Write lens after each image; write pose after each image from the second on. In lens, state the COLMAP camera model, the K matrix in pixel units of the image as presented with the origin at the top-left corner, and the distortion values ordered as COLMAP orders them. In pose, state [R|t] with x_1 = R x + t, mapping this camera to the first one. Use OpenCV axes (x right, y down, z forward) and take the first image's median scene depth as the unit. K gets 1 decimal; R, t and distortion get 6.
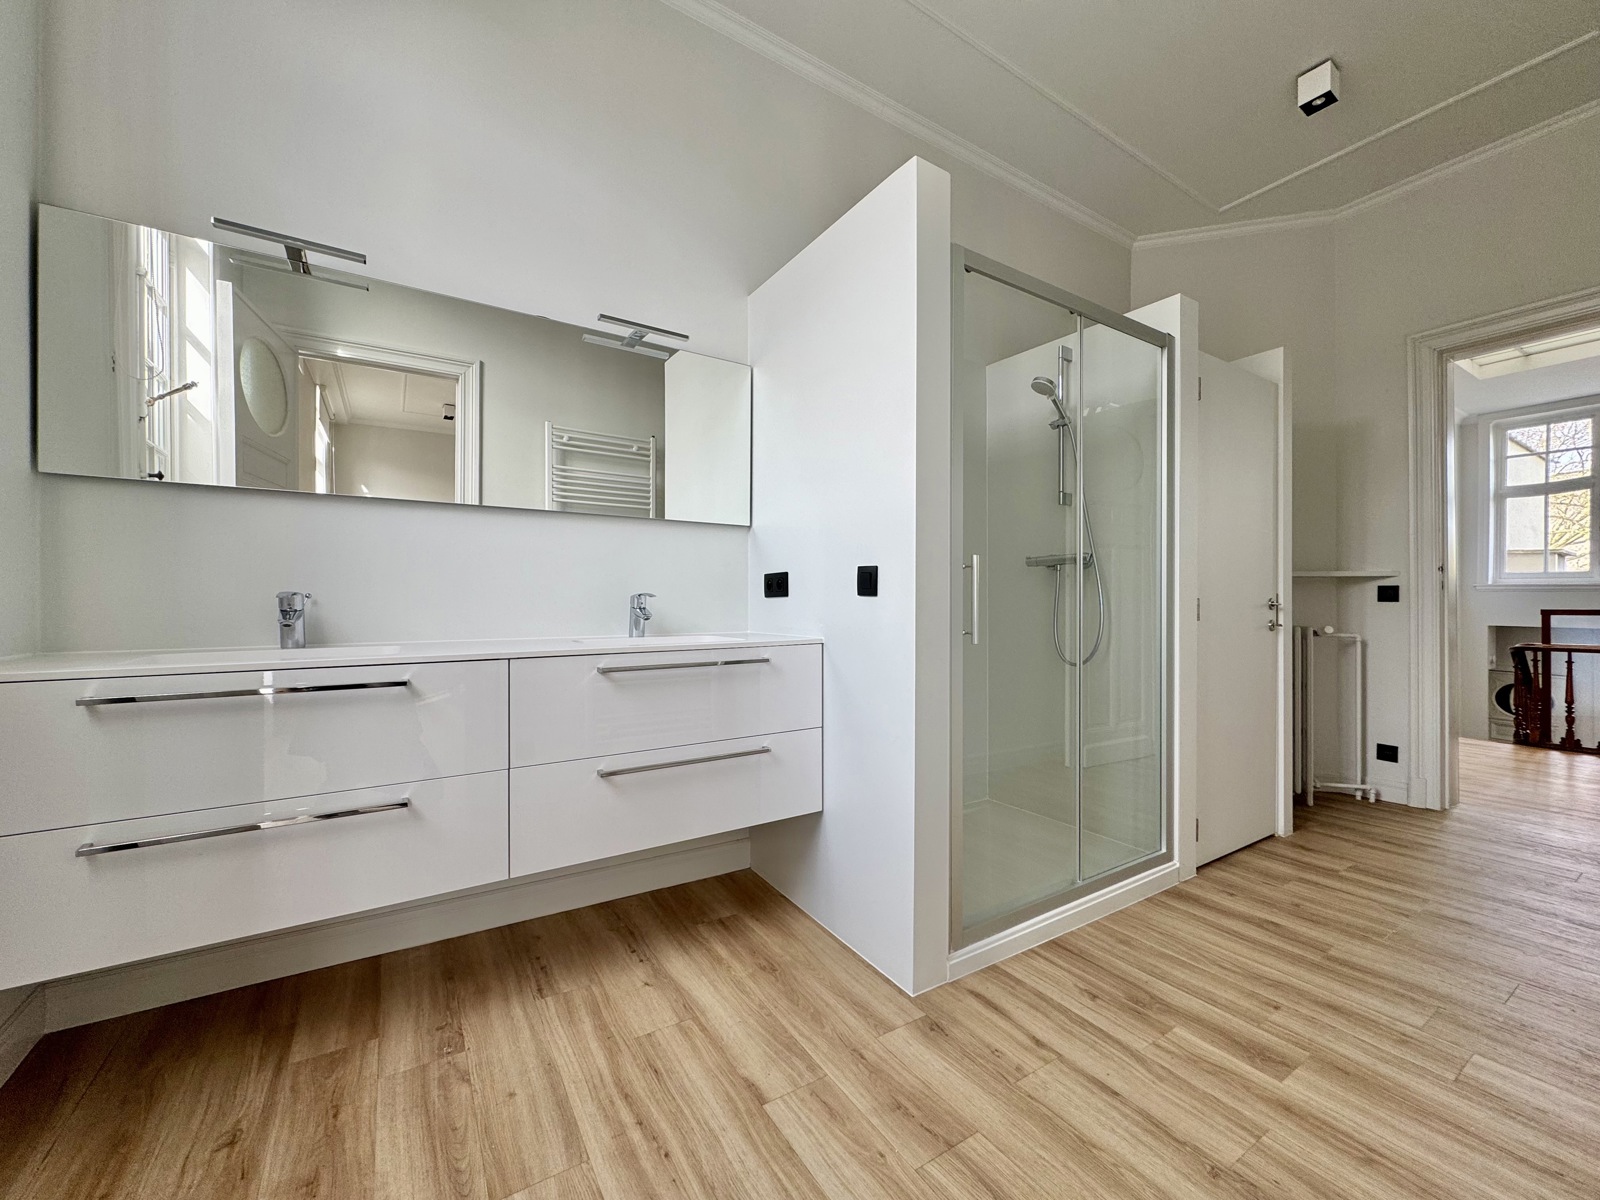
lens RADIAL K [[635.5, 0, 795.6], [0, 635.5, 600.2], [0, 0, 1]] dist [0.003034, 0.000257]
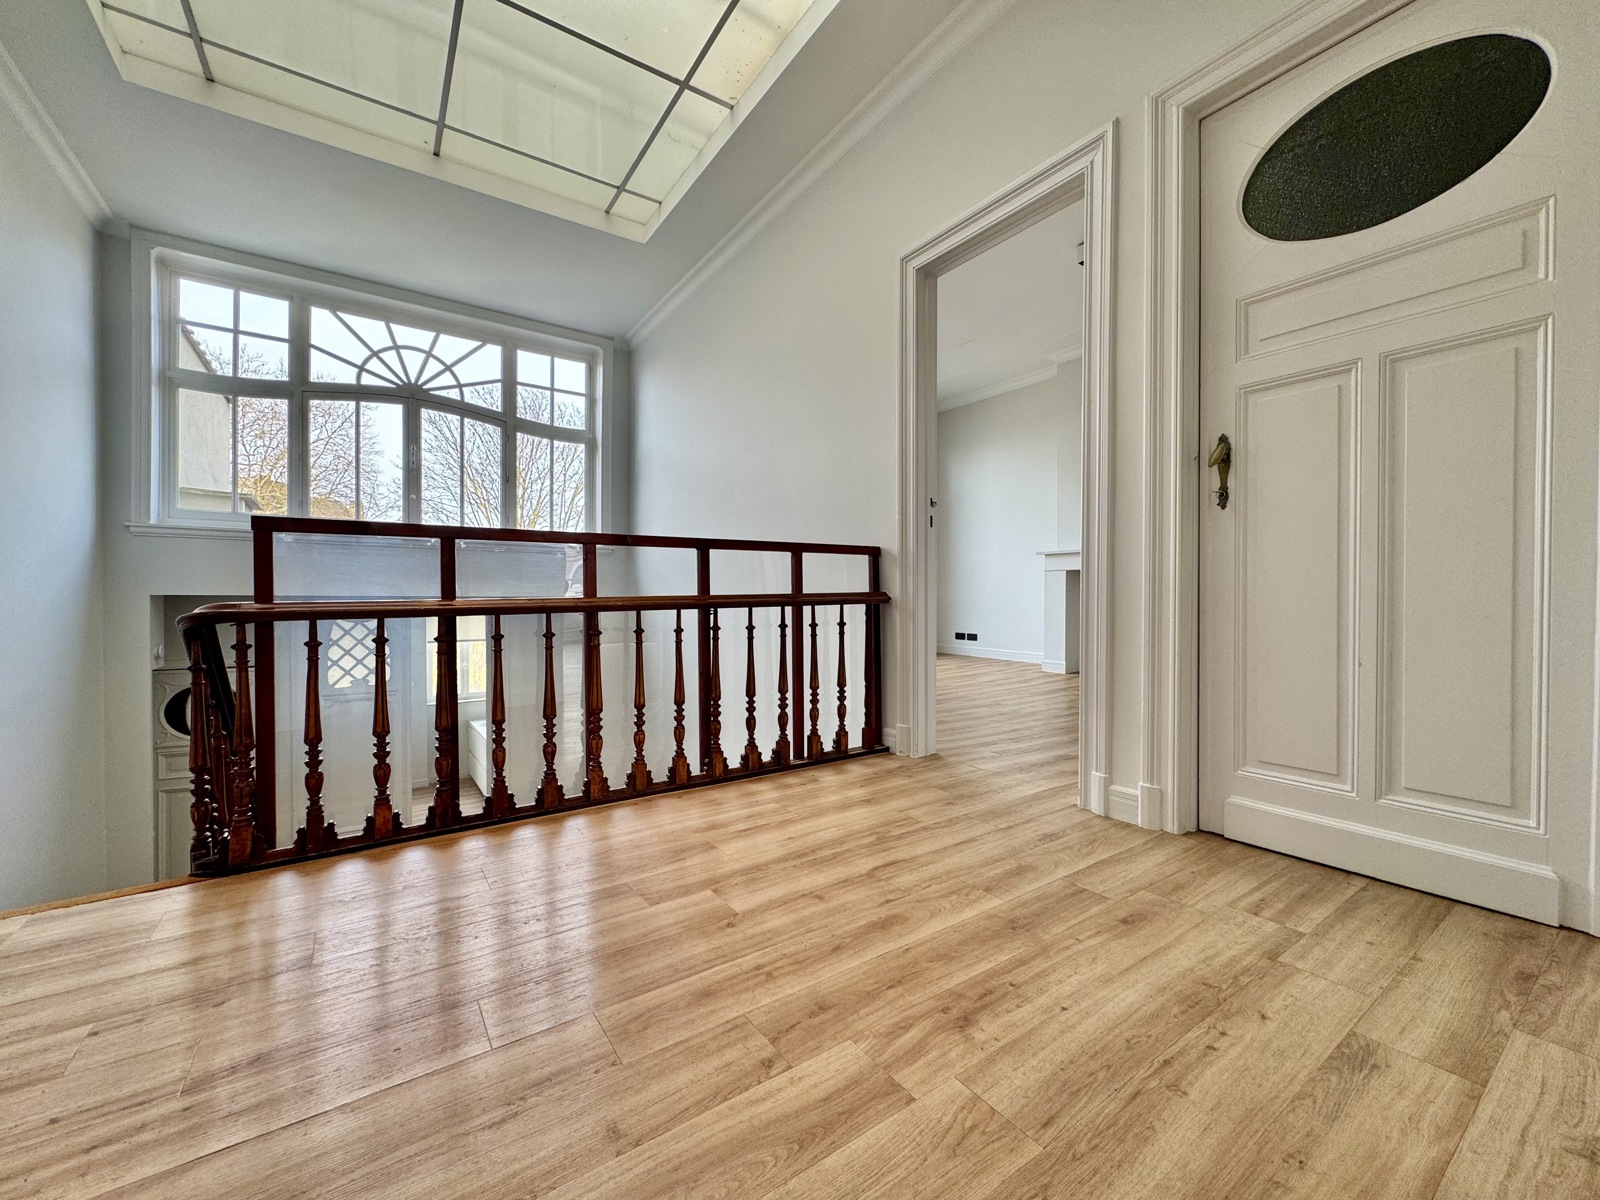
lens RADIAL K [[635.5, 0, 796.0], [0, 635.5, 598.1], [0, 0, 1]] dist [0.003034, 0.000257]
pose [[-0.033915, -0.004687, 0.999414, 0.668266], [0.001386, 0.999988, 0.004737, 0.055703], [-0.999424, 0.001546, -0.033908, 0.594218]]
